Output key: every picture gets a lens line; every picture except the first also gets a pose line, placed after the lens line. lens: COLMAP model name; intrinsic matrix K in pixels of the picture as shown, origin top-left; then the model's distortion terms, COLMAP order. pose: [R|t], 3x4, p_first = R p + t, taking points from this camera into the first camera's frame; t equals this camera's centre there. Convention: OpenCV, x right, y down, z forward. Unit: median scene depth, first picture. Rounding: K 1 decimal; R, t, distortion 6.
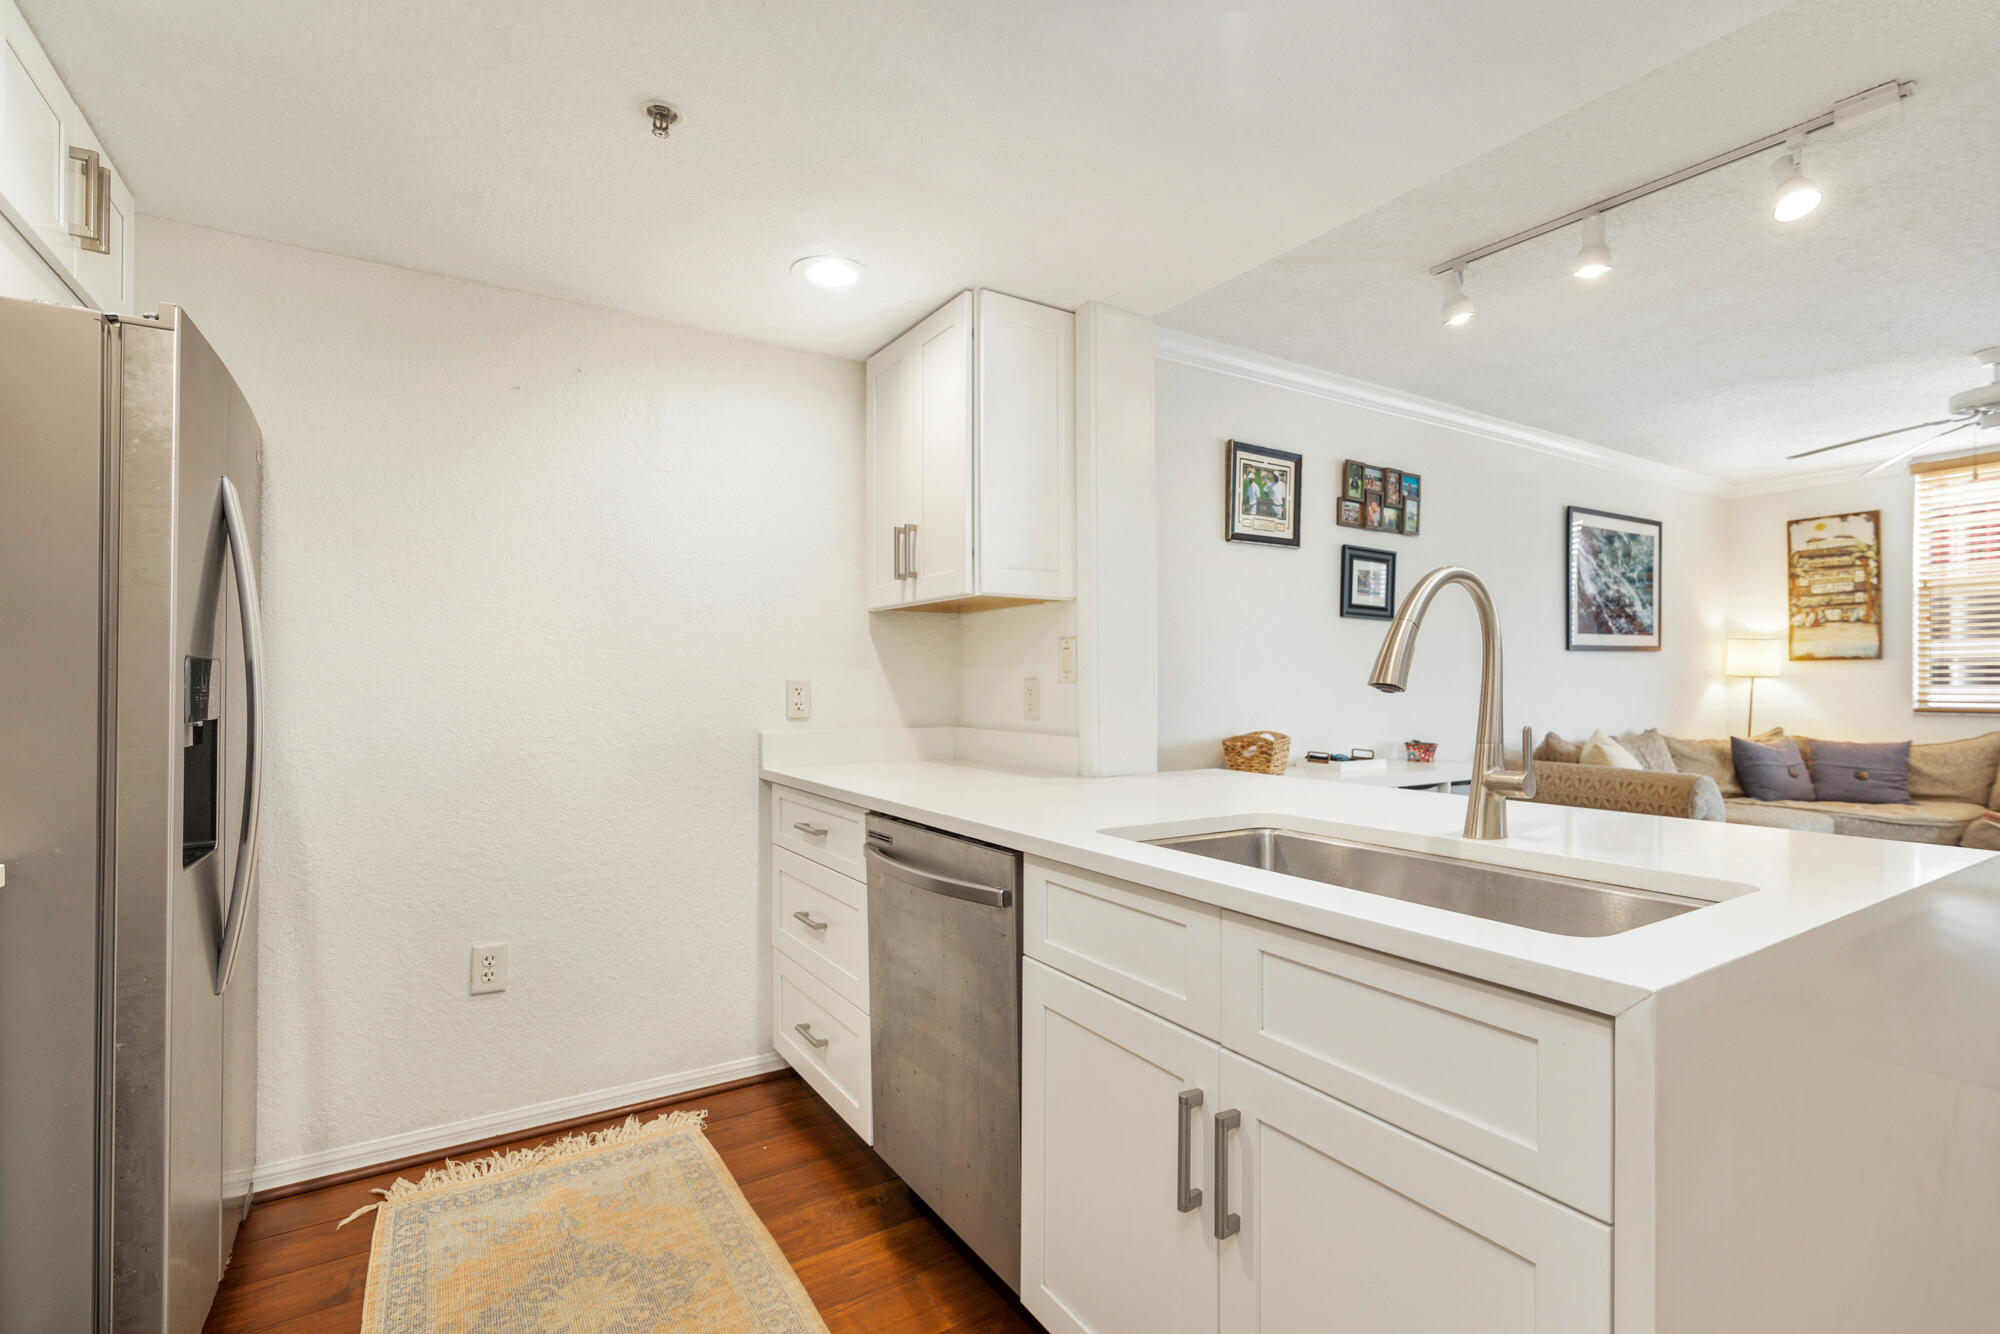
lens RADIAL K [[917.6, 0, 1012.7], [0, 917.6, 686.0], [0, 0, 1]] dist [-0.000384, 0.000076]
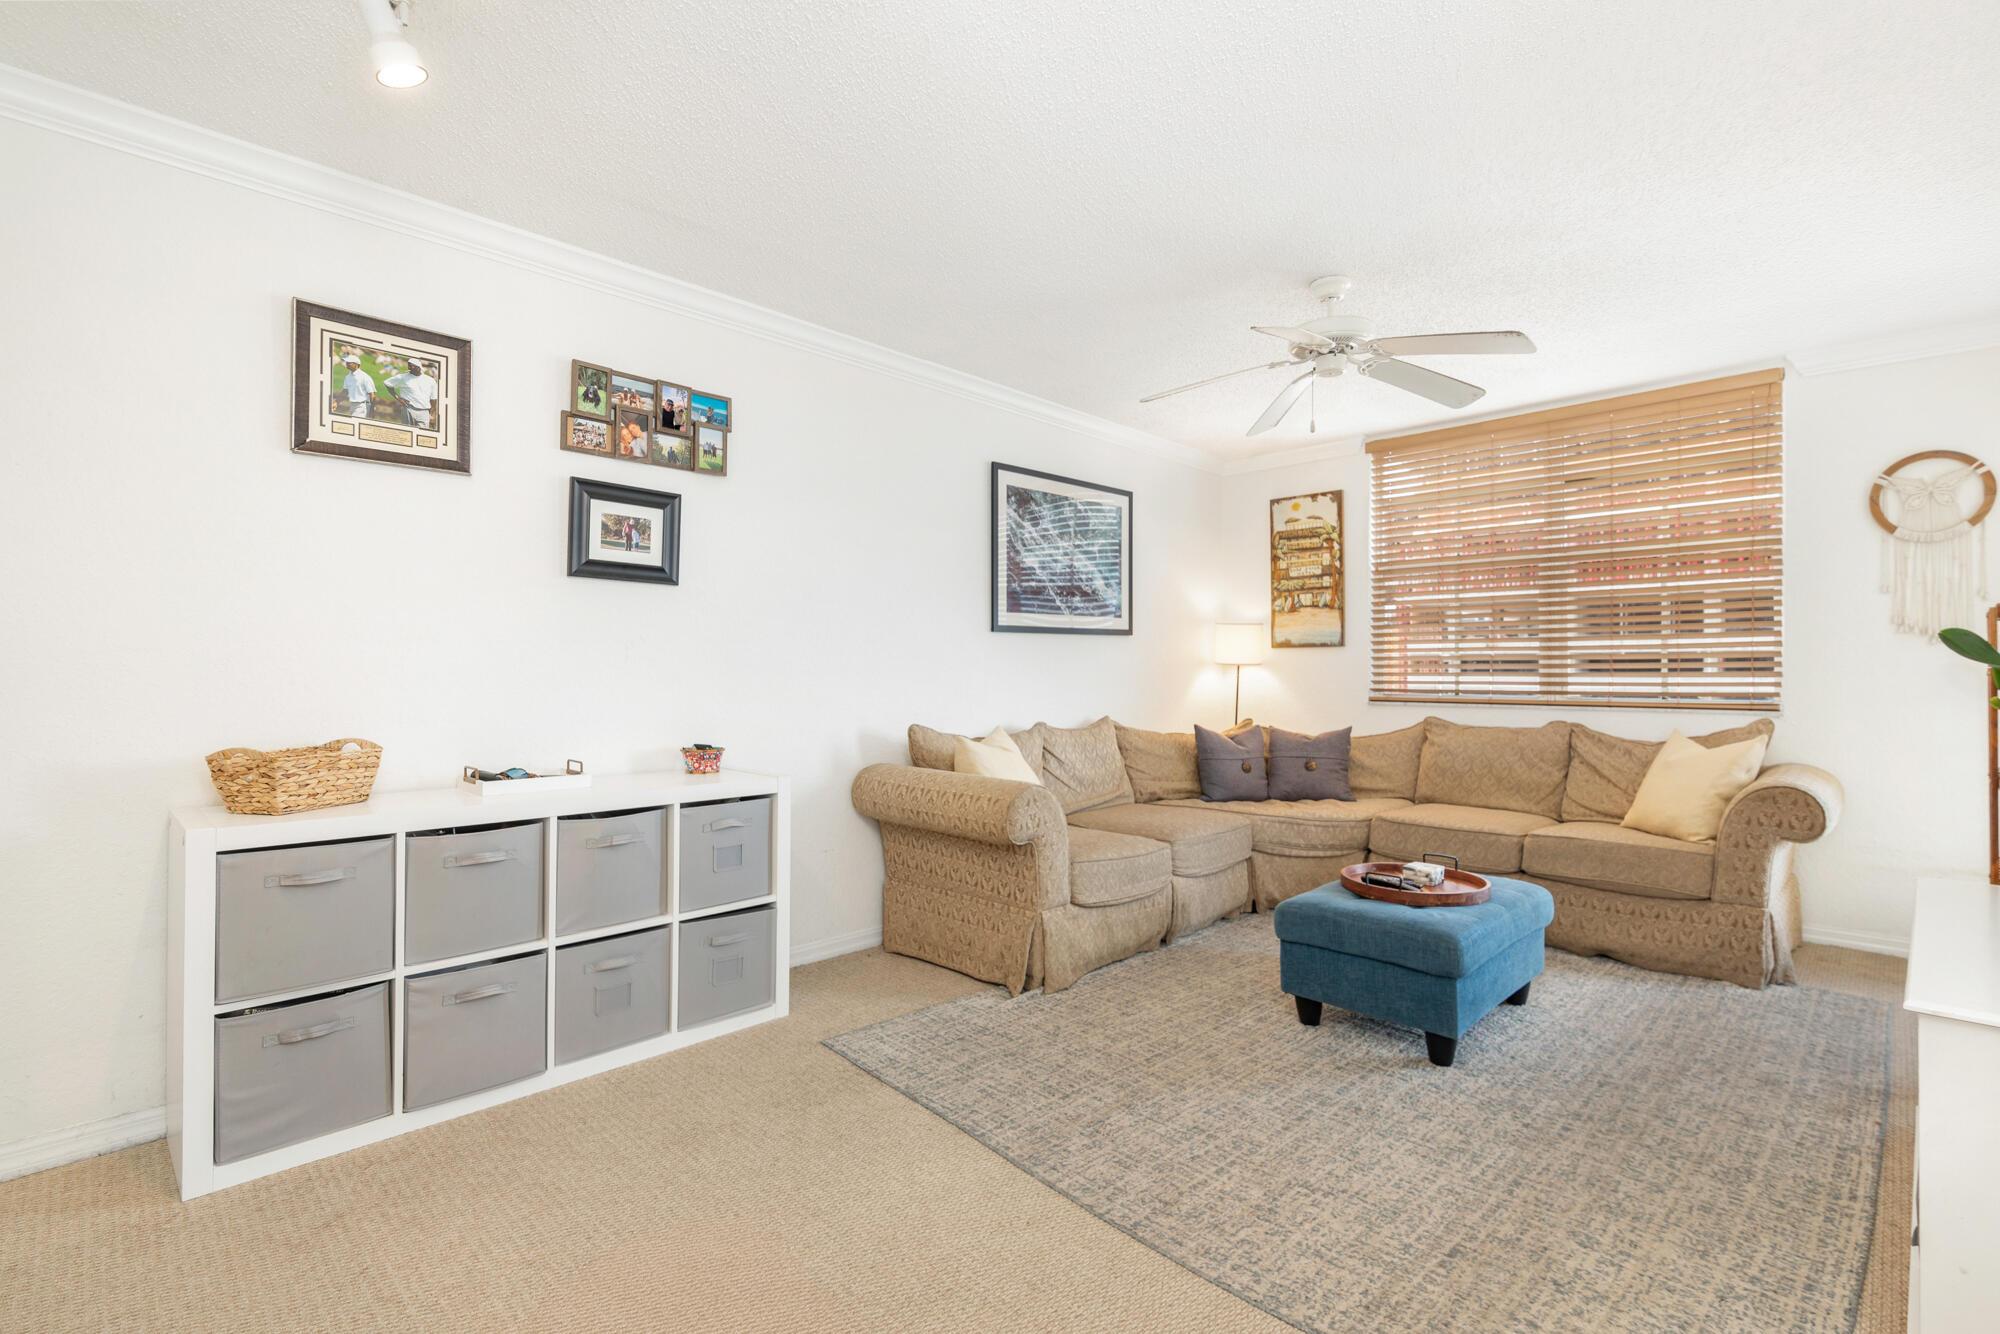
lens RADIAL K [[913.8, 0, 1000.0], [0, 913.8, 667.0], [0, 0, 1]] dist [0.002209, 0.000486]
pose [[0.972763, 0.004326, 0.231761, 0.495889], [-0.002505, 0.999964, -0.008153, 0.001116], [-0.231788, 0.007351, 0.972739, 0.207606]]
